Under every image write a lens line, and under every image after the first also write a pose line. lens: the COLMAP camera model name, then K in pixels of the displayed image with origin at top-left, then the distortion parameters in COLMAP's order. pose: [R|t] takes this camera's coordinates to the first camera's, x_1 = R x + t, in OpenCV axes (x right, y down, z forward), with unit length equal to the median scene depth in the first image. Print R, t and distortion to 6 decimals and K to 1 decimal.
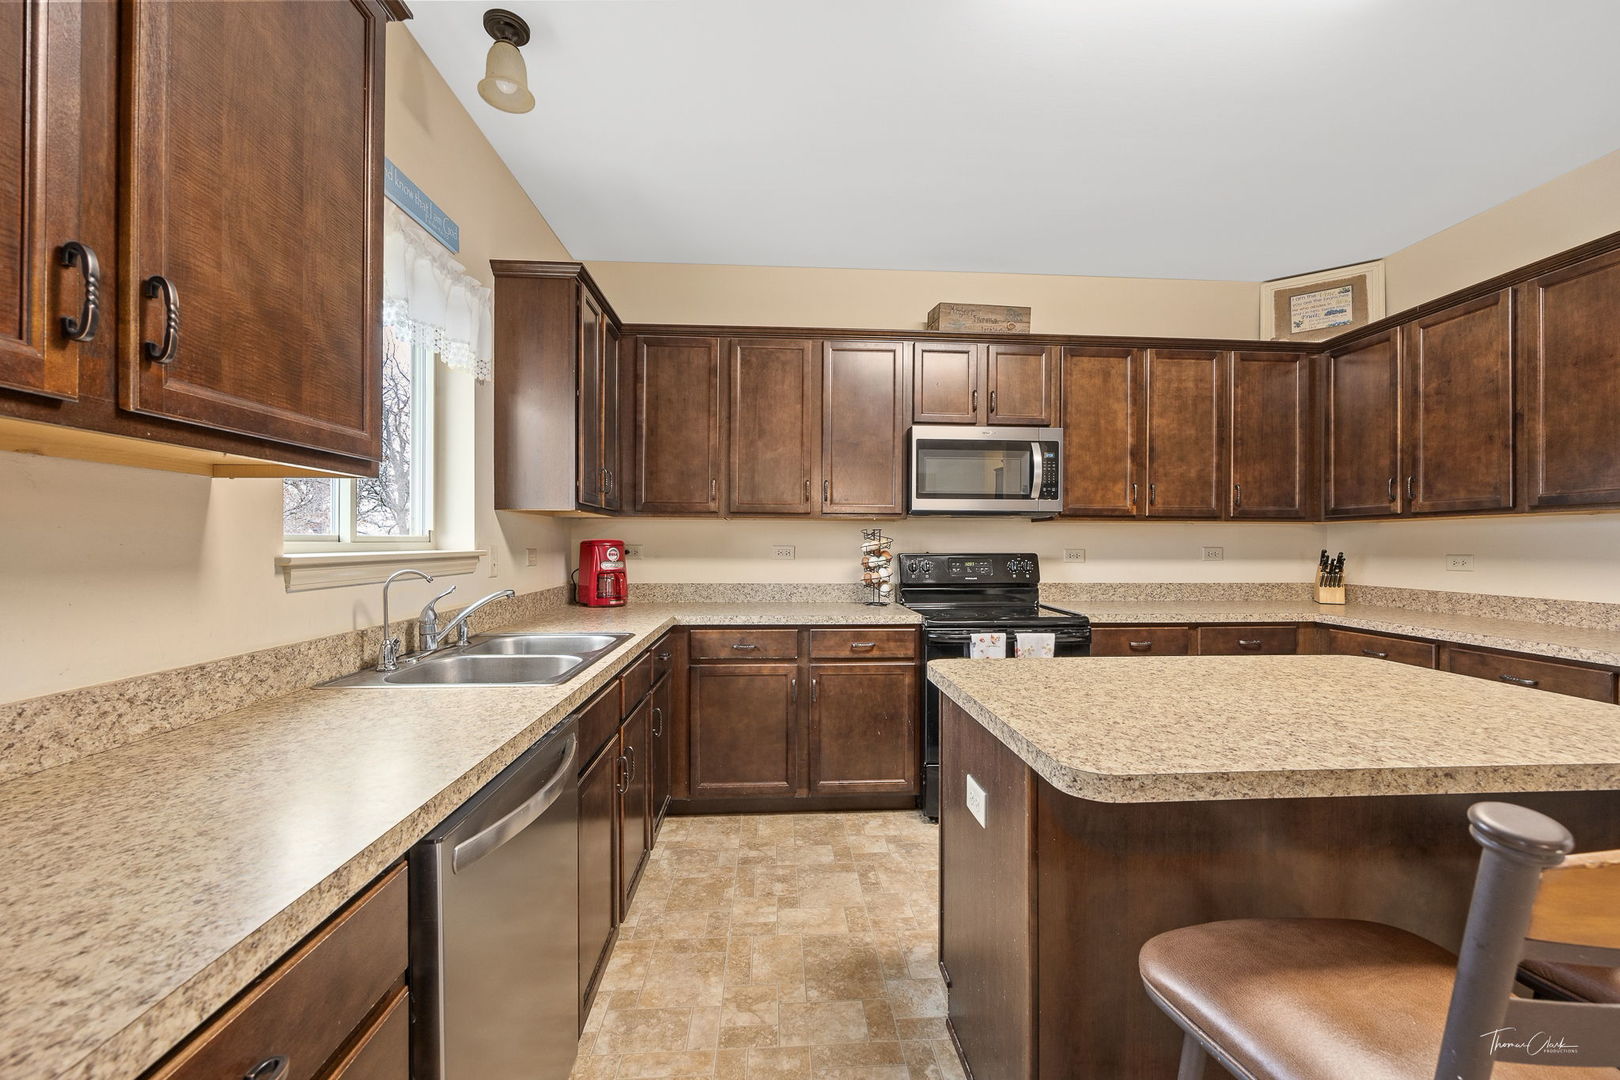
lens RADIAL K [[648.4, 0, 810.0], [0, 648.4, 540.0], [0, 0, 1]] dist [-0.000964, 0.000080]
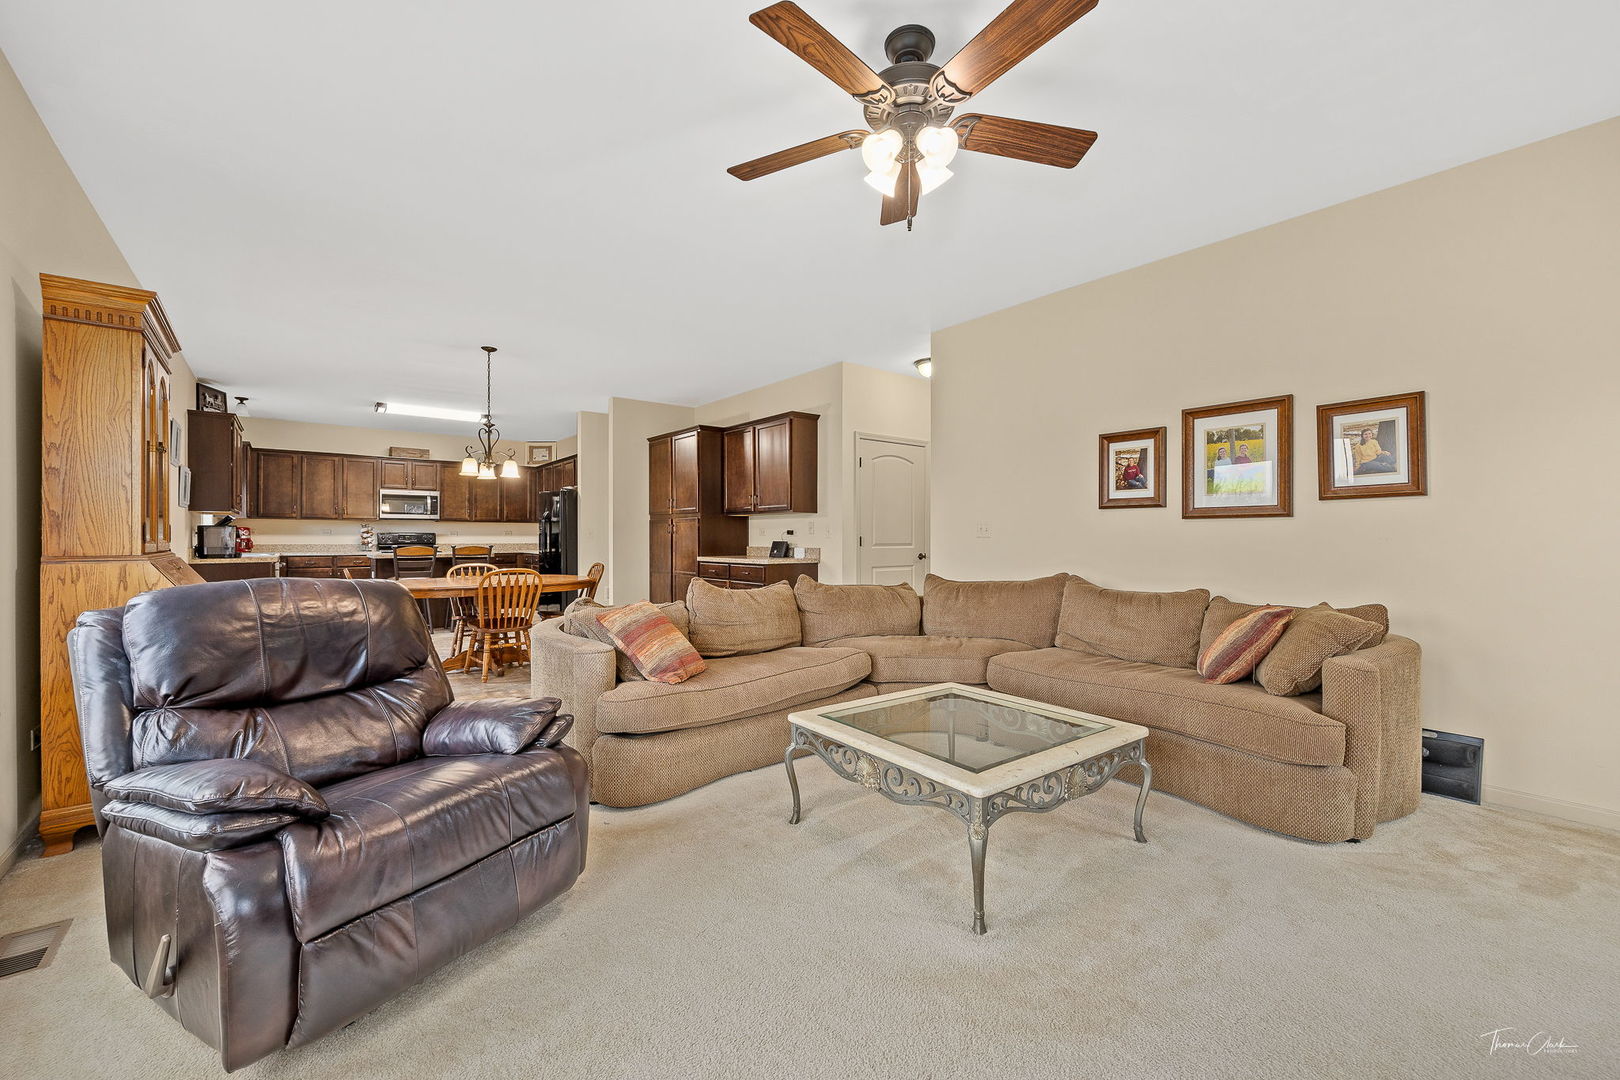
lens RADIAL K [[648.4, 0, 810.0], [0, 648.4, 540.0], [0, 0, 1]] dist [-0.000964, 0.000080]
pose [[0.818565, -0.004735, 0.574395, 0.059594], [-0.004485, 0.999883, 0.014635, 0.002961], [-0.574397, -0.014556, 0.818448, -2.379936]]
